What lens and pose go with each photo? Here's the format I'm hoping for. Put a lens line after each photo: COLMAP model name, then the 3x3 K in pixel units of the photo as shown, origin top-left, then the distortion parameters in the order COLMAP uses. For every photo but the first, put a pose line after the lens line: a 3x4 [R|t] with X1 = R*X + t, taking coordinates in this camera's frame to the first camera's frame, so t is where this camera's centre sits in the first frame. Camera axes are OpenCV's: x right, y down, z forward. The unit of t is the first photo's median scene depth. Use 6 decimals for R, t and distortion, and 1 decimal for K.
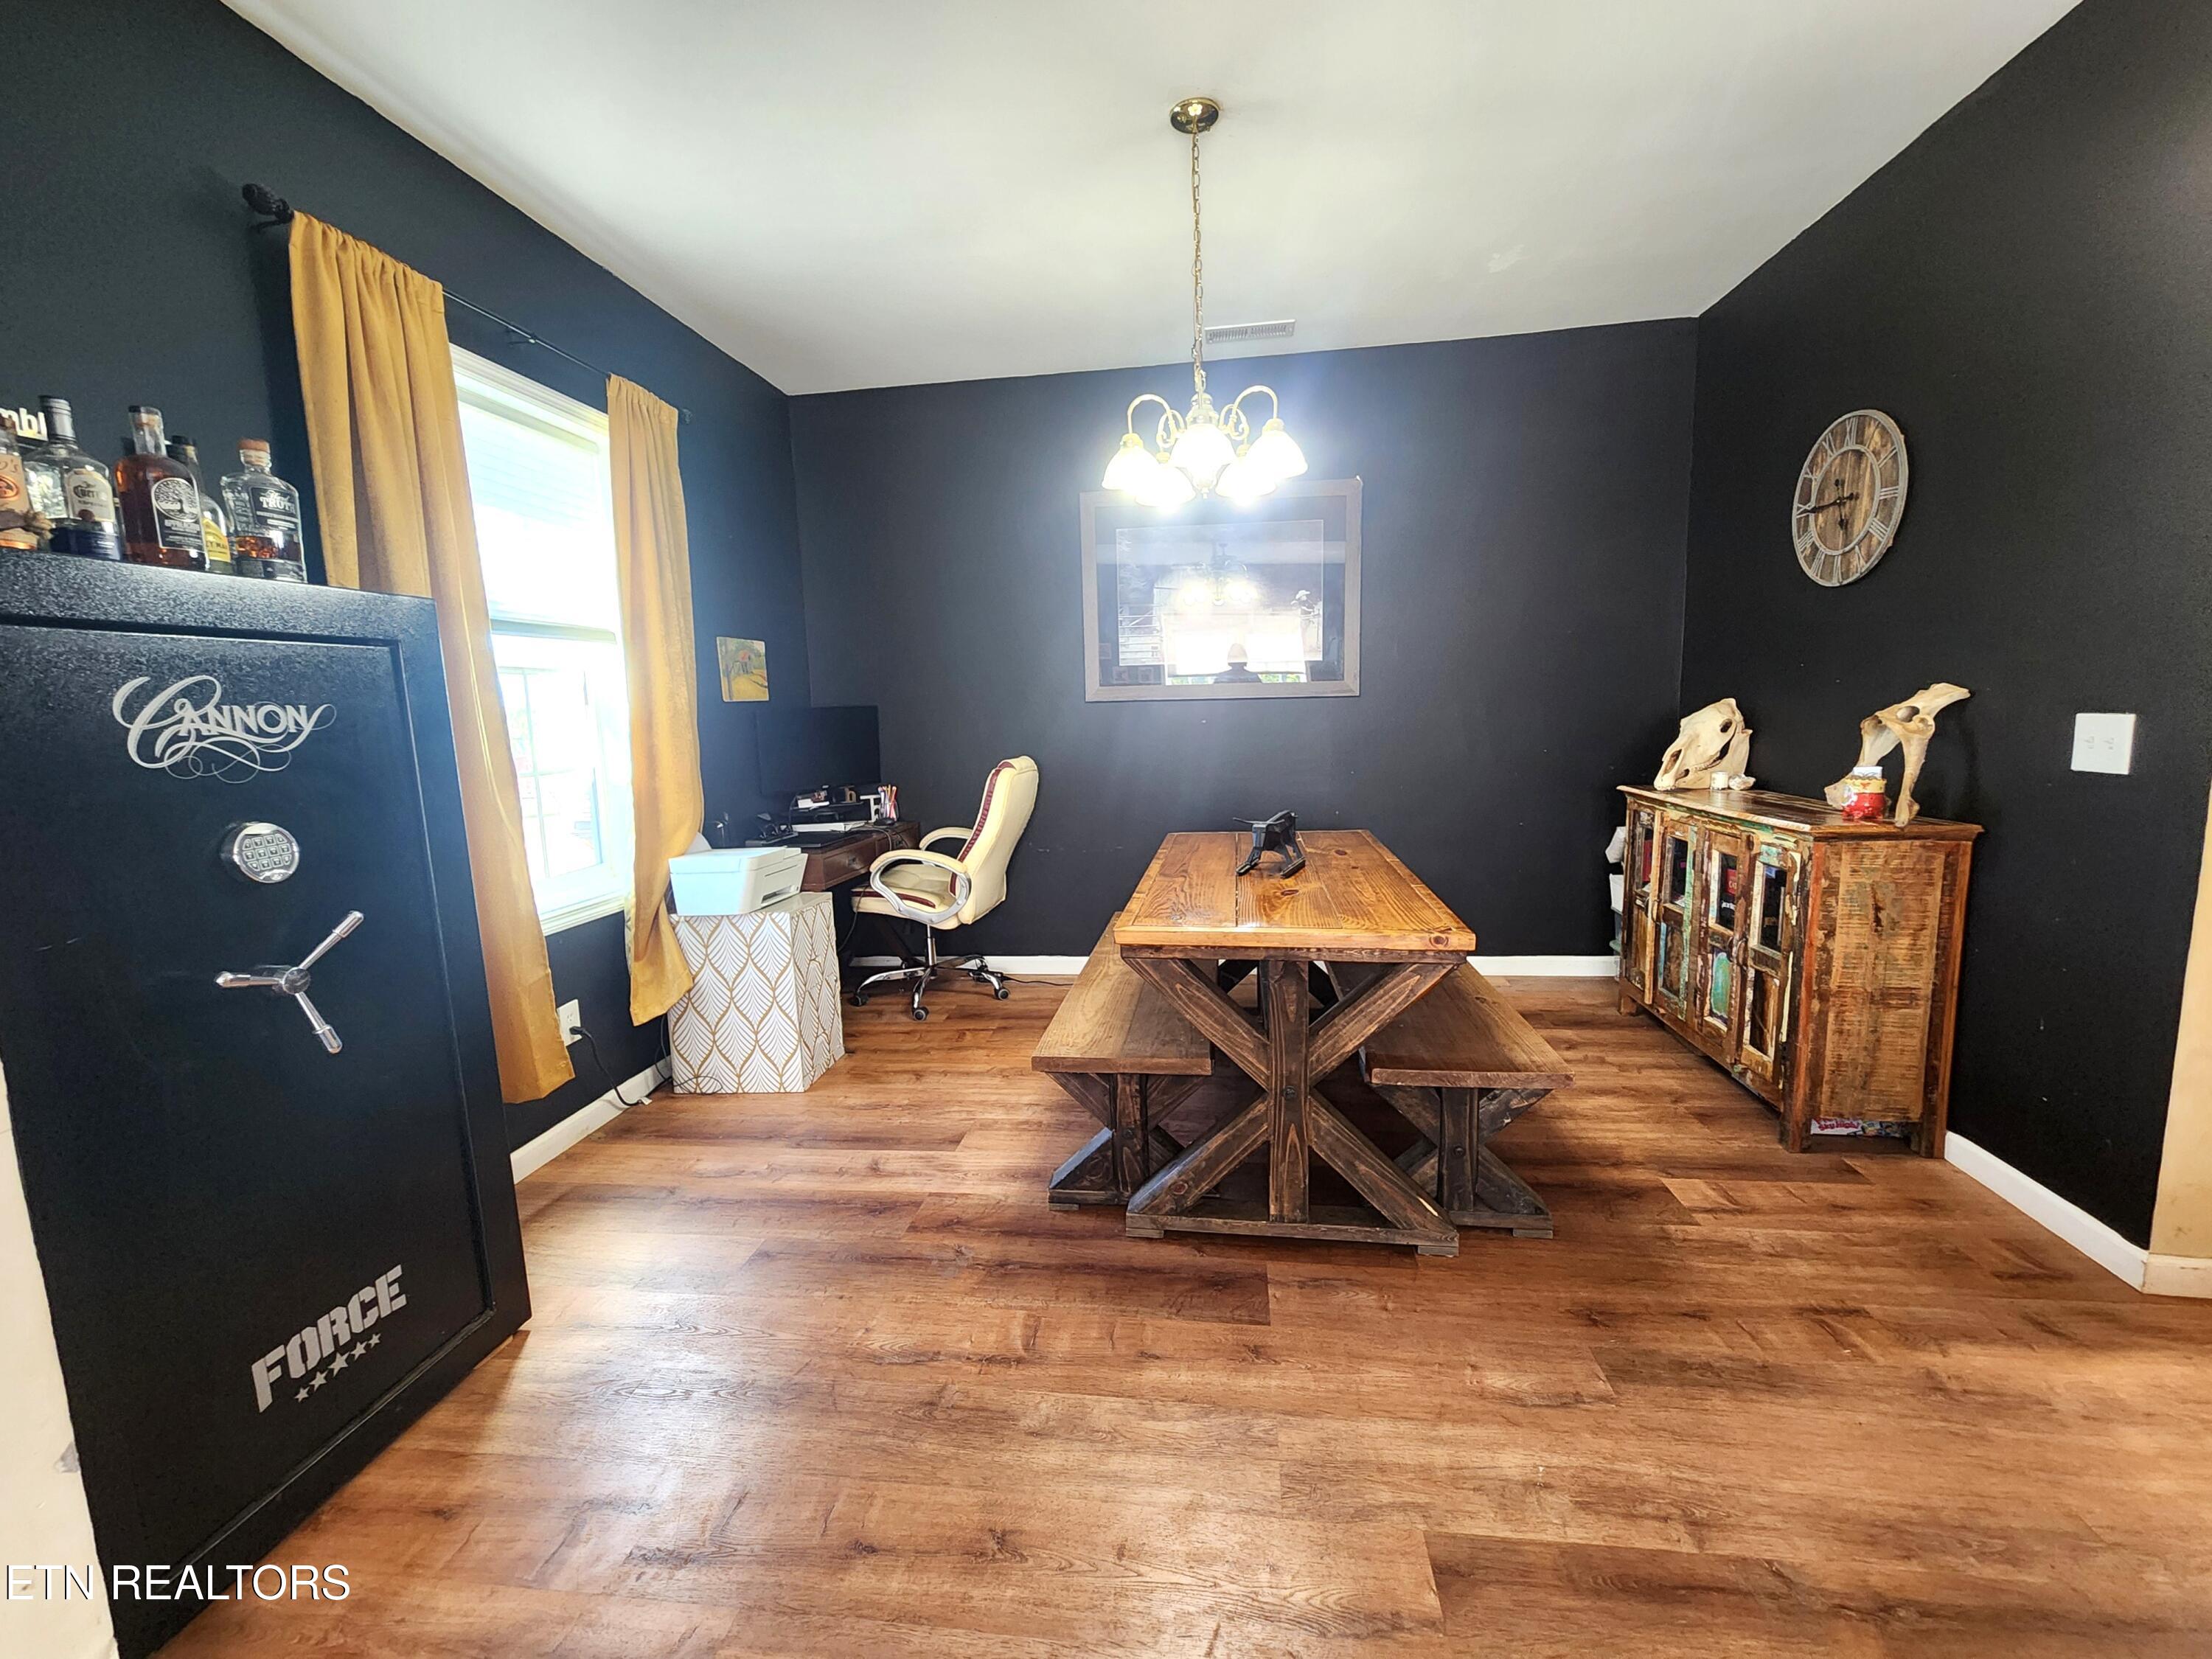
lens RADIAL K [[896.5, 0, 1116.4], [0, 896.5, 825.1], [0, 0, 1]] dist [0.000853, -0.000231]
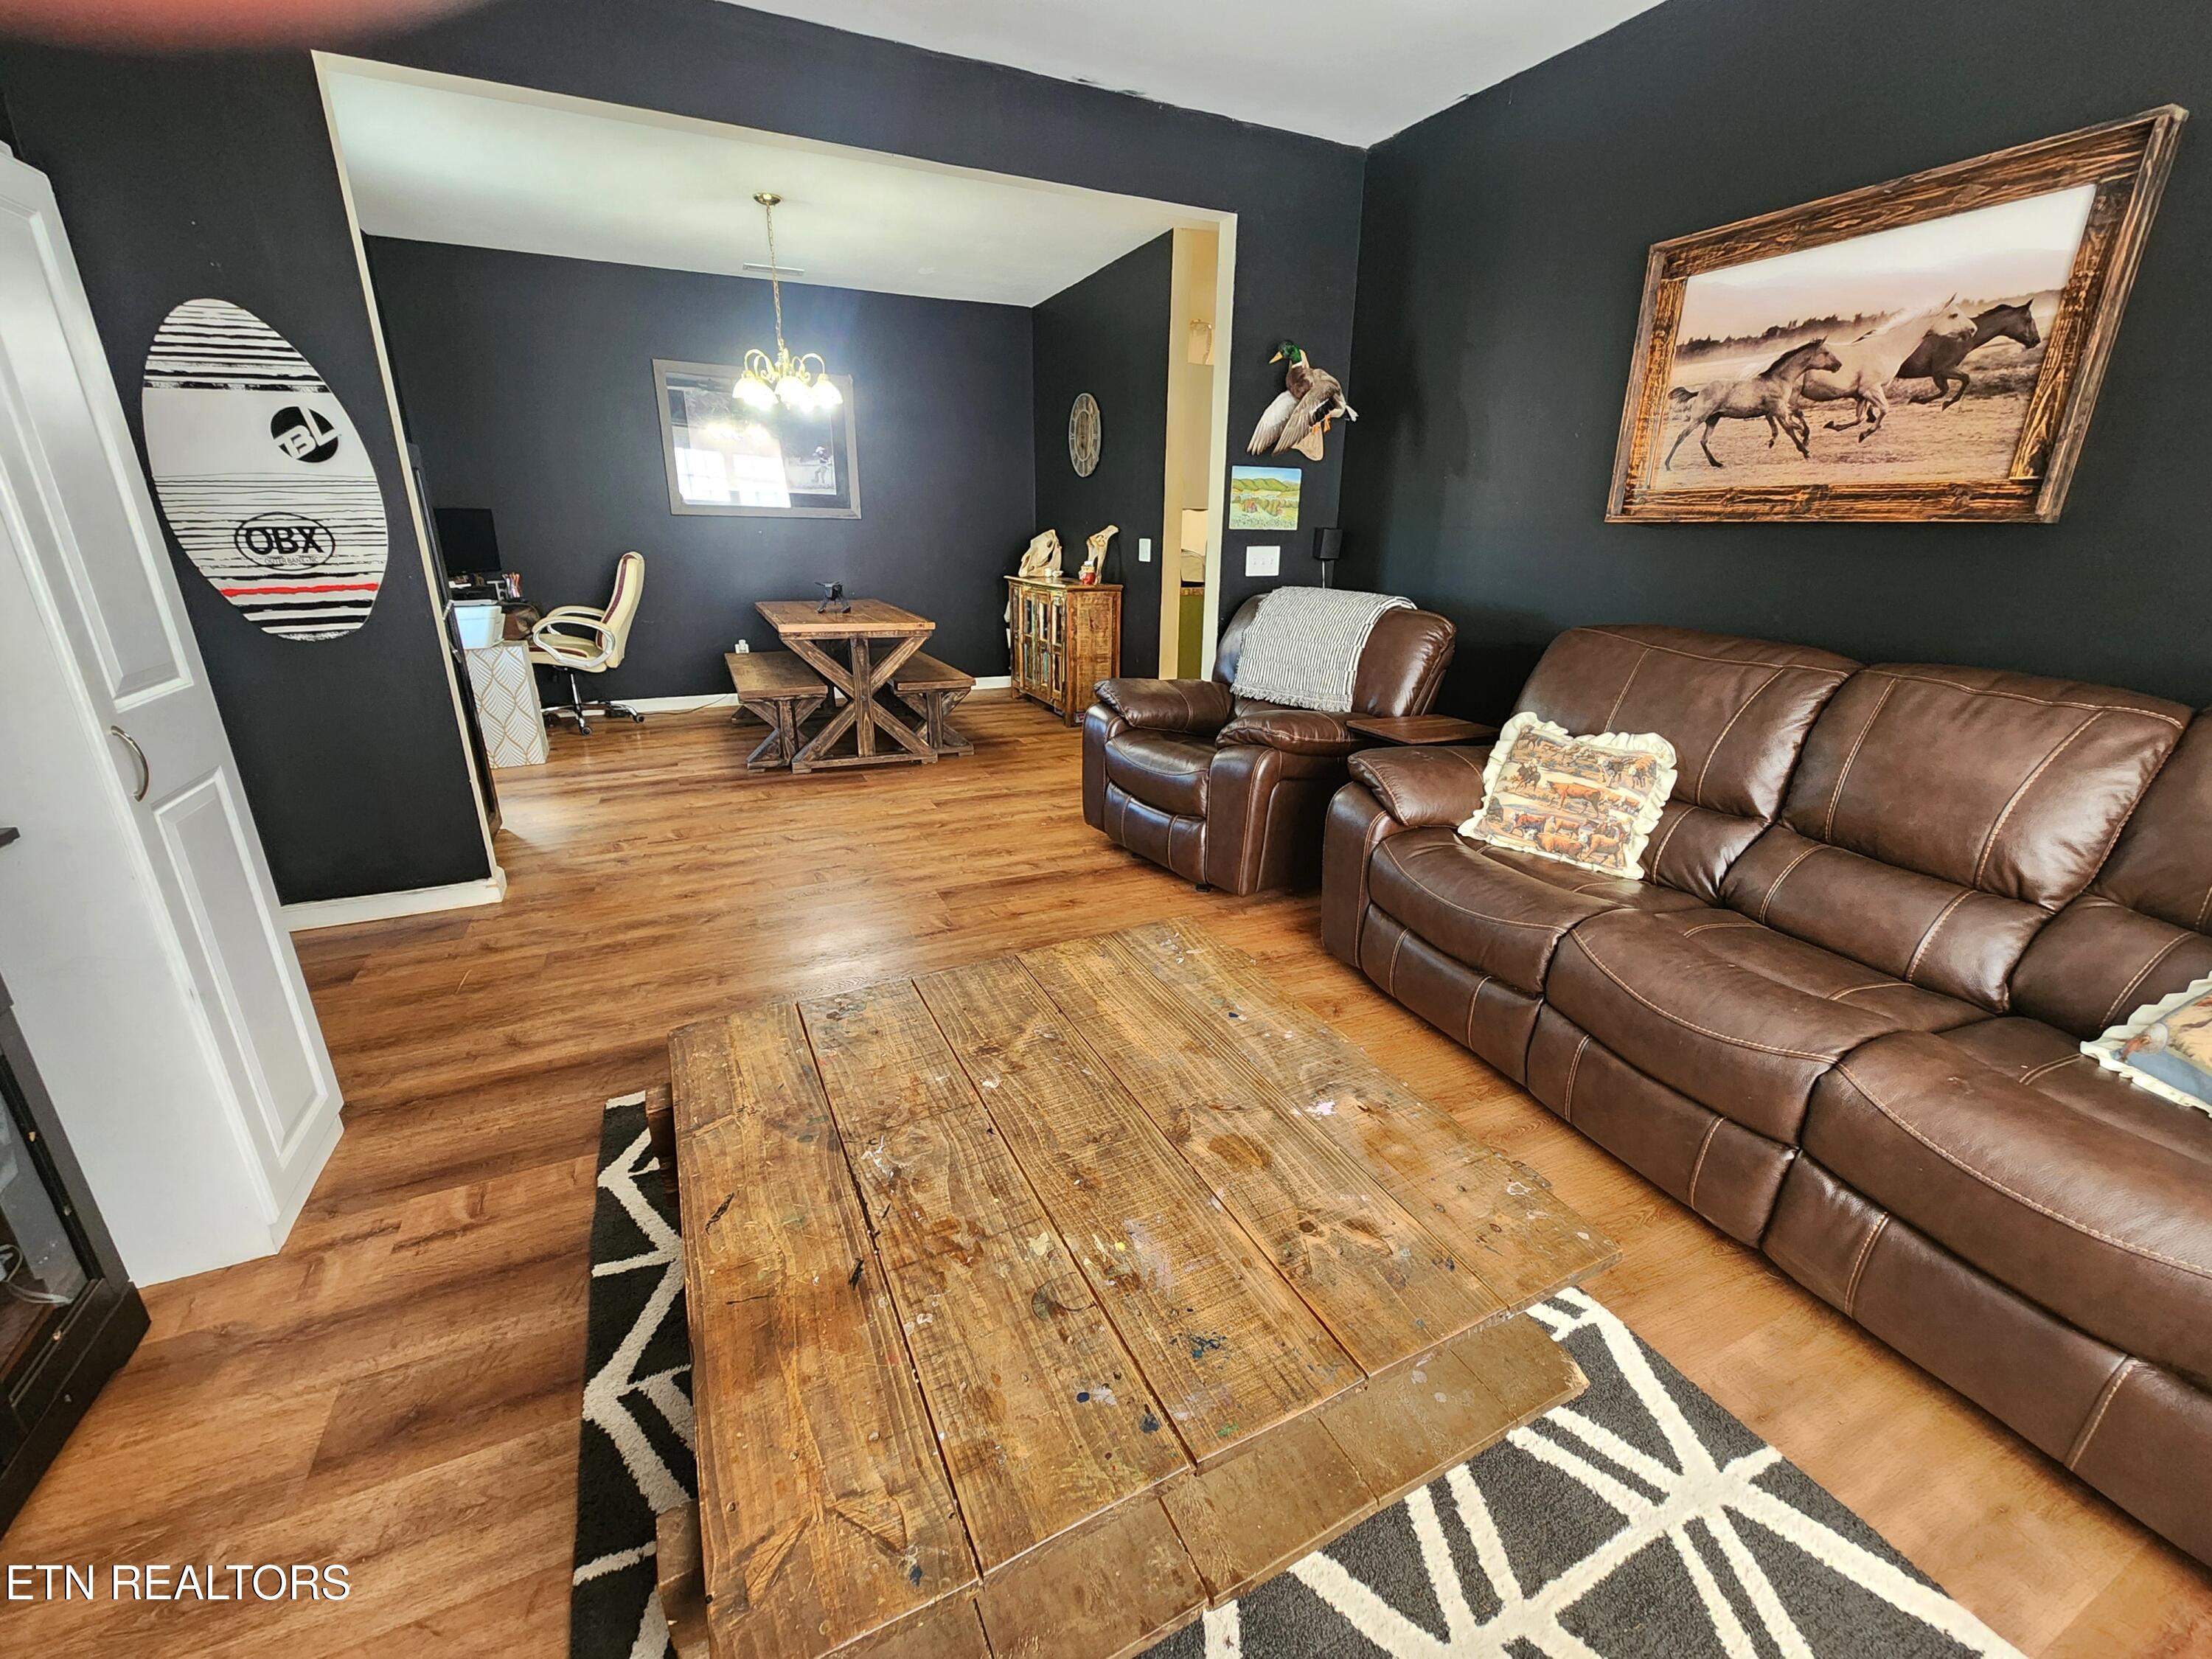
lens RADIAL K [[896.5, 0, 1116.4], [0, 896.5, 825.1], [0, 0, 1]] dist [0.000853, -0.000231]
pose [[0.842686, -0.129599, 0.522576, -0.484555], [0.031414, 0.980779, 0.192576, 0.186476], [-0.537489, -0.145865, 0.830560, -1.255963]]
